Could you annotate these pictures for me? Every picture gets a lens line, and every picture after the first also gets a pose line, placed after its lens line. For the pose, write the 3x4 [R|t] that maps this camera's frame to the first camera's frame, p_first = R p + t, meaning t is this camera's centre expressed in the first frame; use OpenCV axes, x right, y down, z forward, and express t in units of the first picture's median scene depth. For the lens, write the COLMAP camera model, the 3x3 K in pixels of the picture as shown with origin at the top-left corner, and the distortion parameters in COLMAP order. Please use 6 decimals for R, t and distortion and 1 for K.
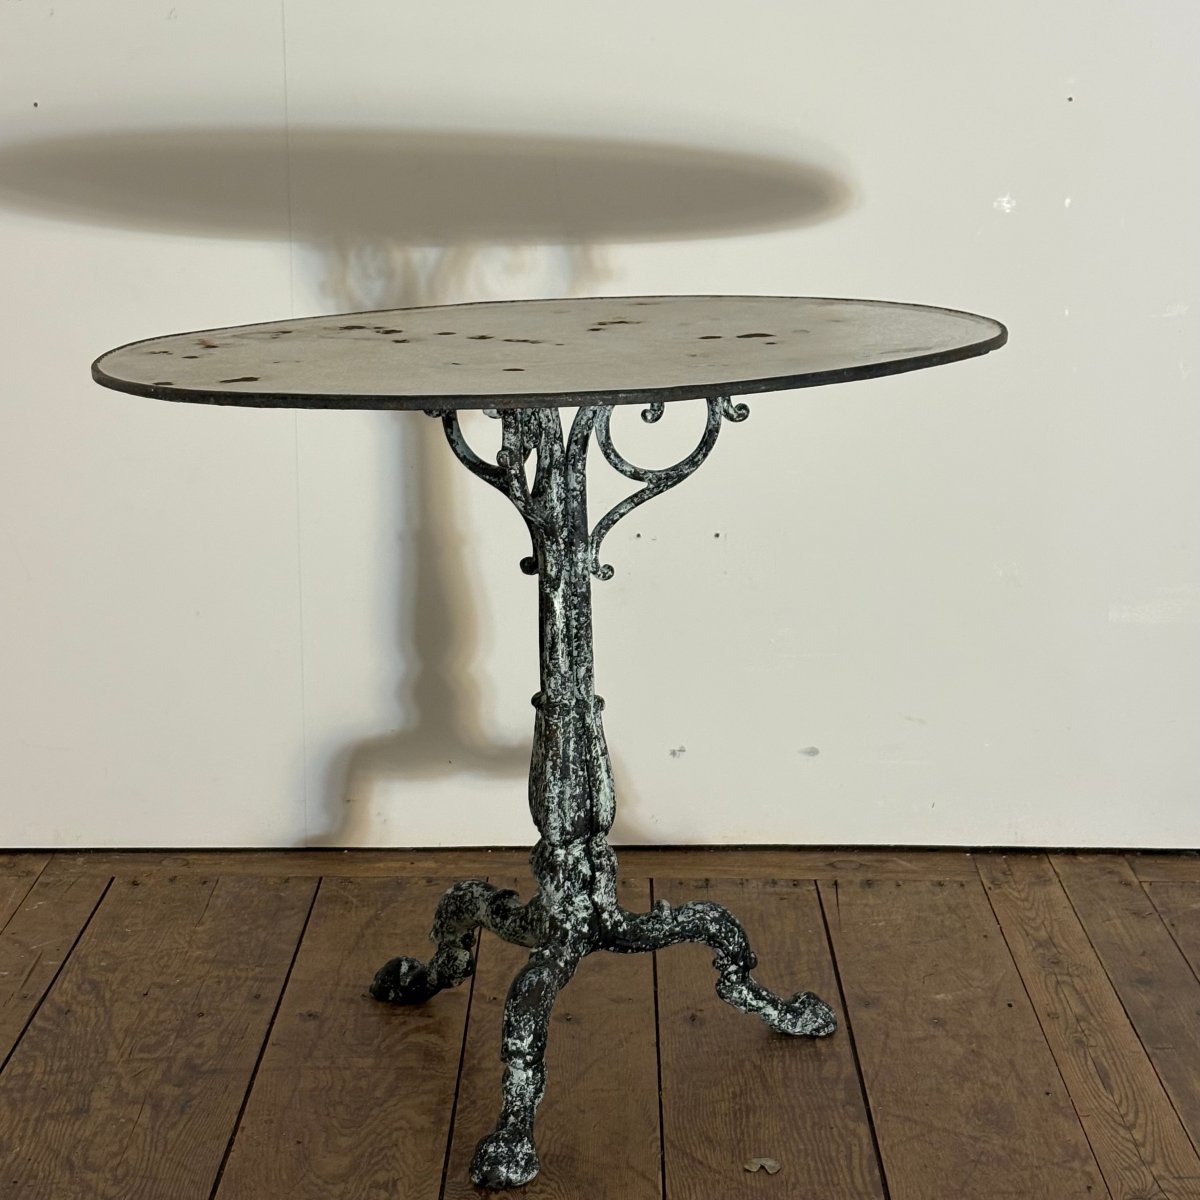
lens RADIAL K [[2501.3, 0, 602.1], [0, 2501.3, 575.3], [0, 0, 1]] dist [0.102136, 0.000000]
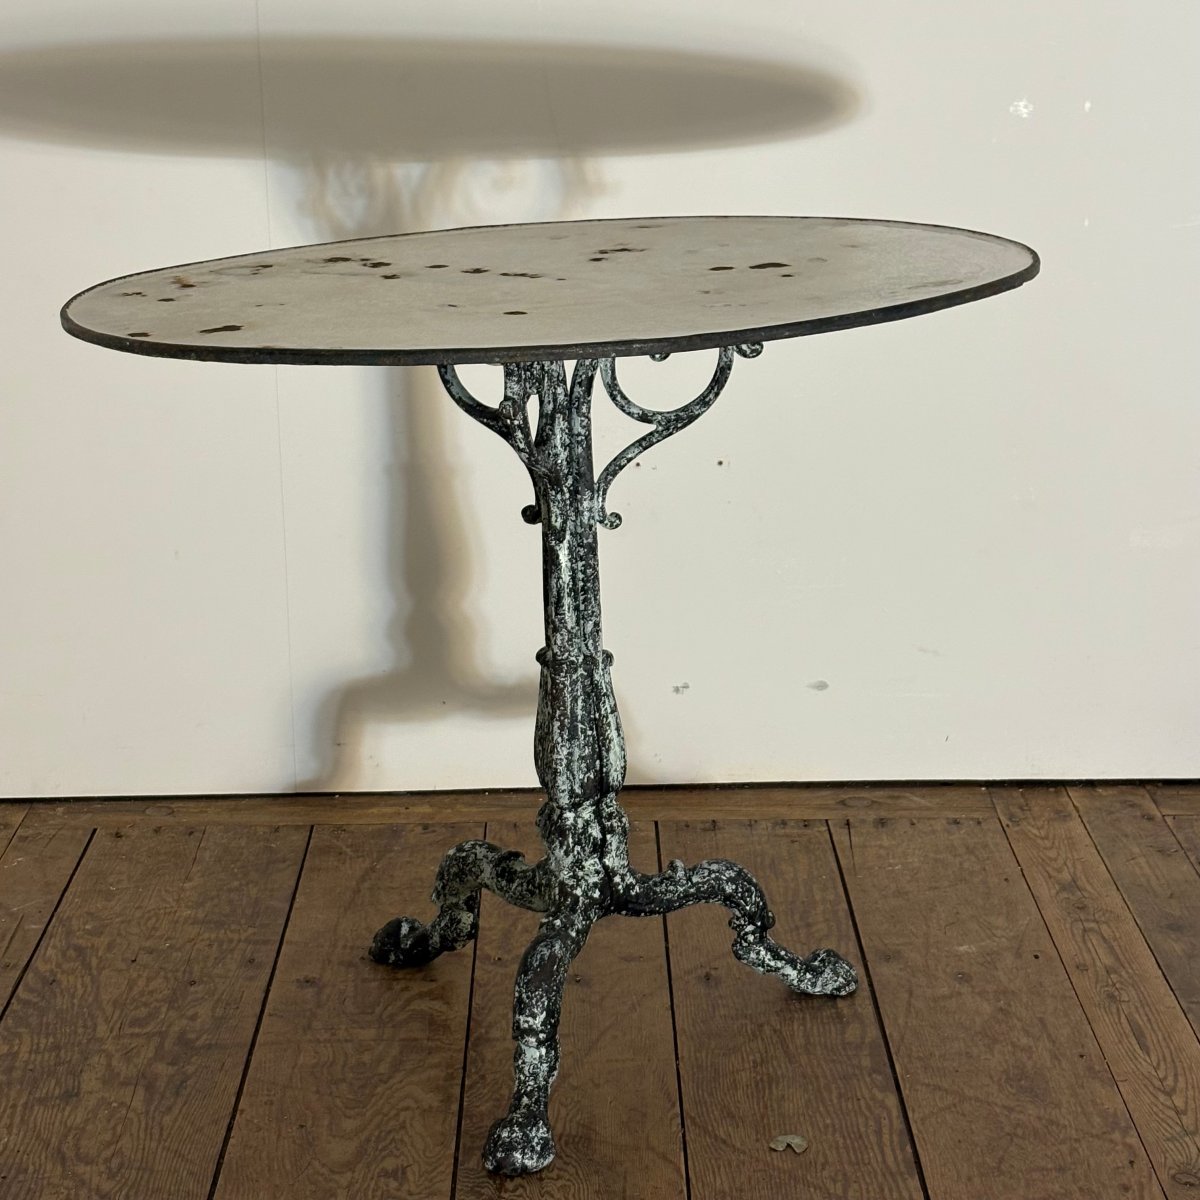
lens RADIAL K [[2501.3, 0, 603.2], [0, 2501.3, 589.1], [0, 0, 1]] dist [0.102136, 0.000000]
pose [[0.999782, -0.015811, 0.013630, -0.014953], [0.014975, 0.998121, 0.059418, -0.030357], [-0.014544, -0.059201, 0.998140, 0.055555]]
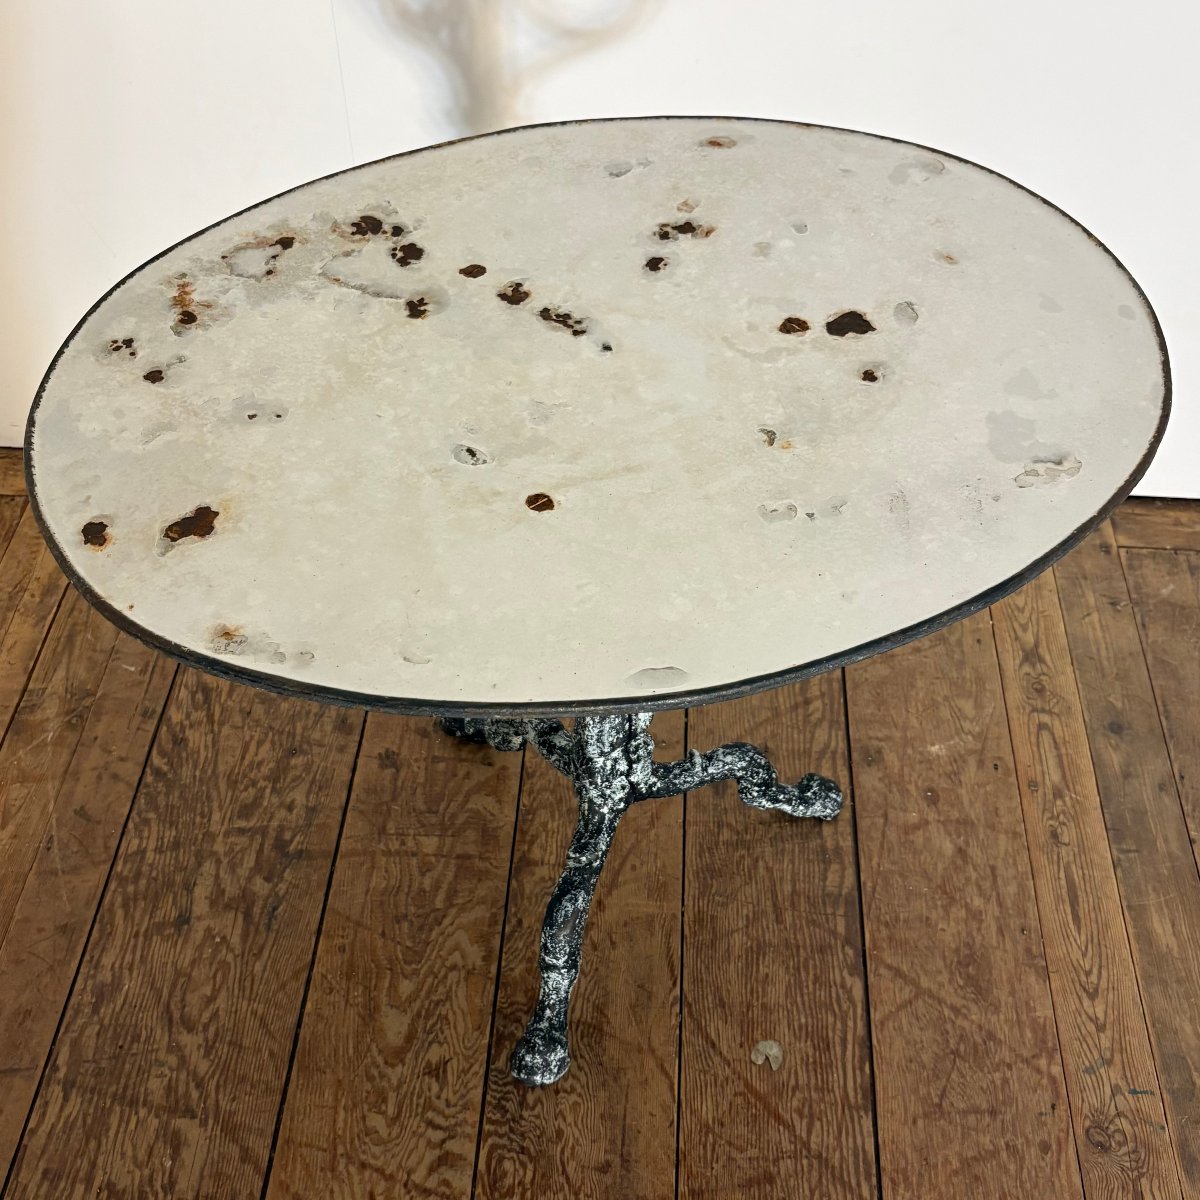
lens RADIAL K [[1390.6, 0, 598.5], [0, 1390.6, 591.3], [0, 0, 1]] dist [0.011278, 0.000000]
pose [[0.998477, 0.043576, -0.033825, -0.000323], [-0.015147, 0.806187, 0.591467, -0.280411], [0.053043, -0.590054, 0.805620, 0.557746]]
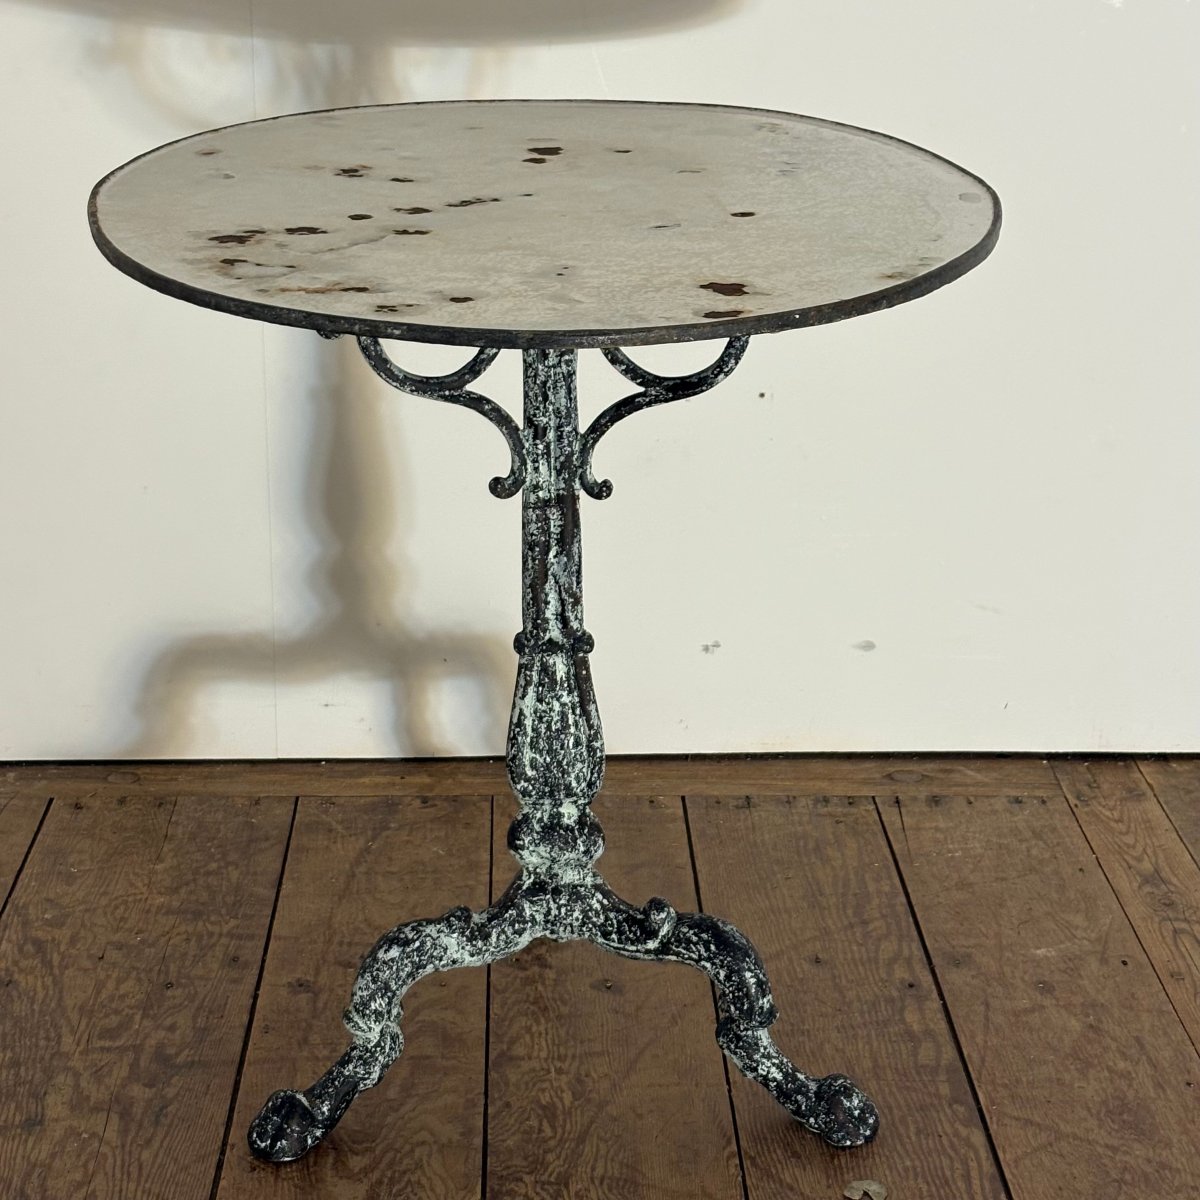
lens RADIAL K [[2547.9, 0, 602.7], [0, 2547.9, 618.1], [0, 0, 1]] dist [0.101054, 0.000000]
pose [[0.999231, -0.004845, 0.038917, -0.050119], [0.000637, 0.994215, 0.107403, -0.040395], [-0.039212, -0.107296, 0.993454, 0.167229]]
